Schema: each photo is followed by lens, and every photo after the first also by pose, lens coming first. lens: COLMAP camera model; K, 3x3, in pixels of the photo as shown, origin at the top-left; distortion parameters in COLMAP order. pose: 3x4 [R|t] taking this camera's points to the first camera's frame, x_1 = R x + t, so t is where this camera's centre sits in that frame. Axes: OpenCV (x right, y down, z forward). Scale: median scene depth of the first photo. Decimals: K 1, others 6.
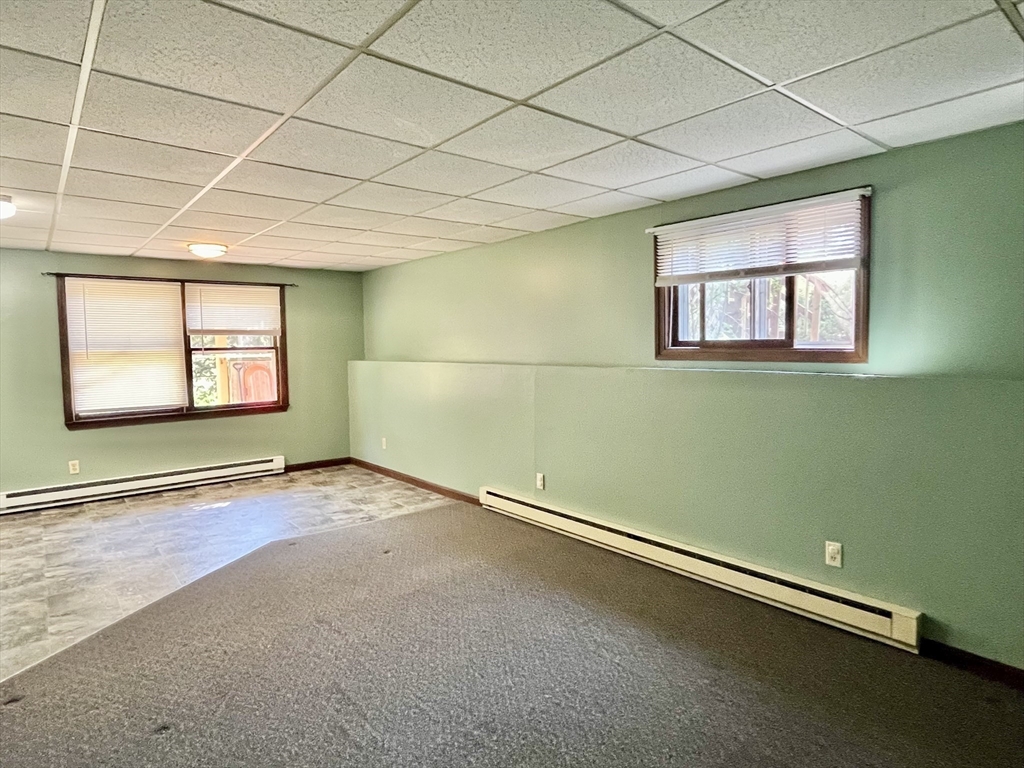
lens RADIAL K [[604.7, 0, 509.0], [0, 604.7, 386.8], [0, 0, 1]] dist [-0.007144, -0.002353]
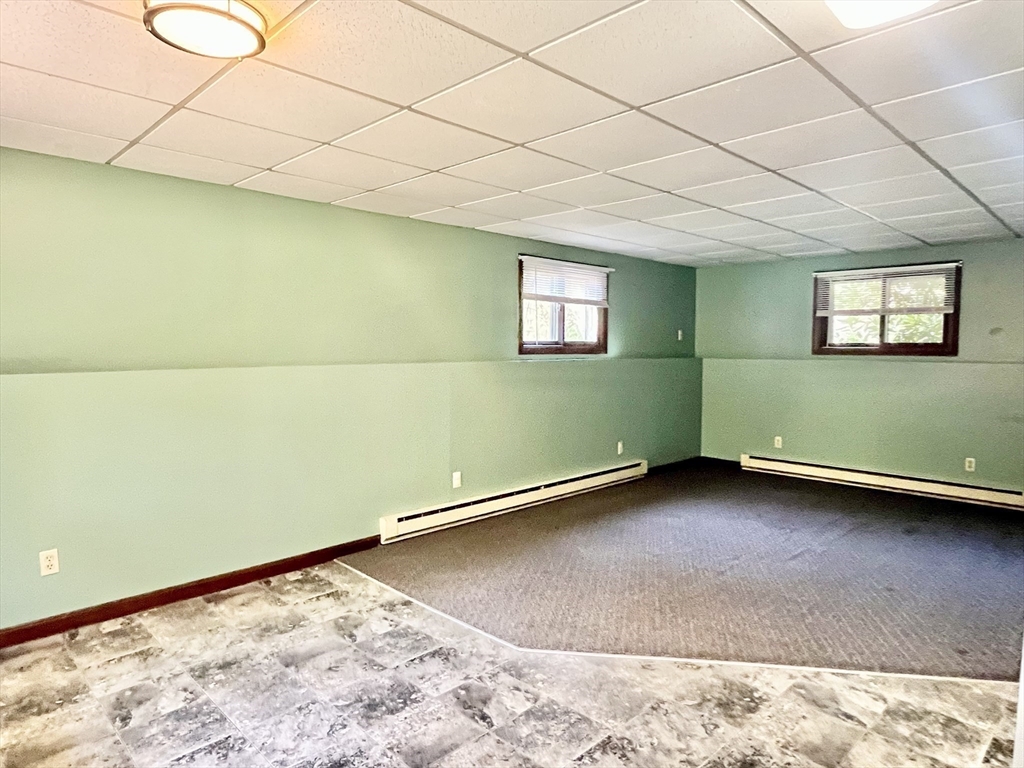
lens RADIAL K [[630.0, 0, 511.7], [0, 630.0, 381.9], [0, 0, 1]] dist [-0.029771, -0.000063]
pose [[-0.100024, -0.041312, 0.994127, -1.262429], [0.077042, 0.995816, 0.049134, -0.061494], [-0.991998, 0.081504, -0.096422, 1.291446]]
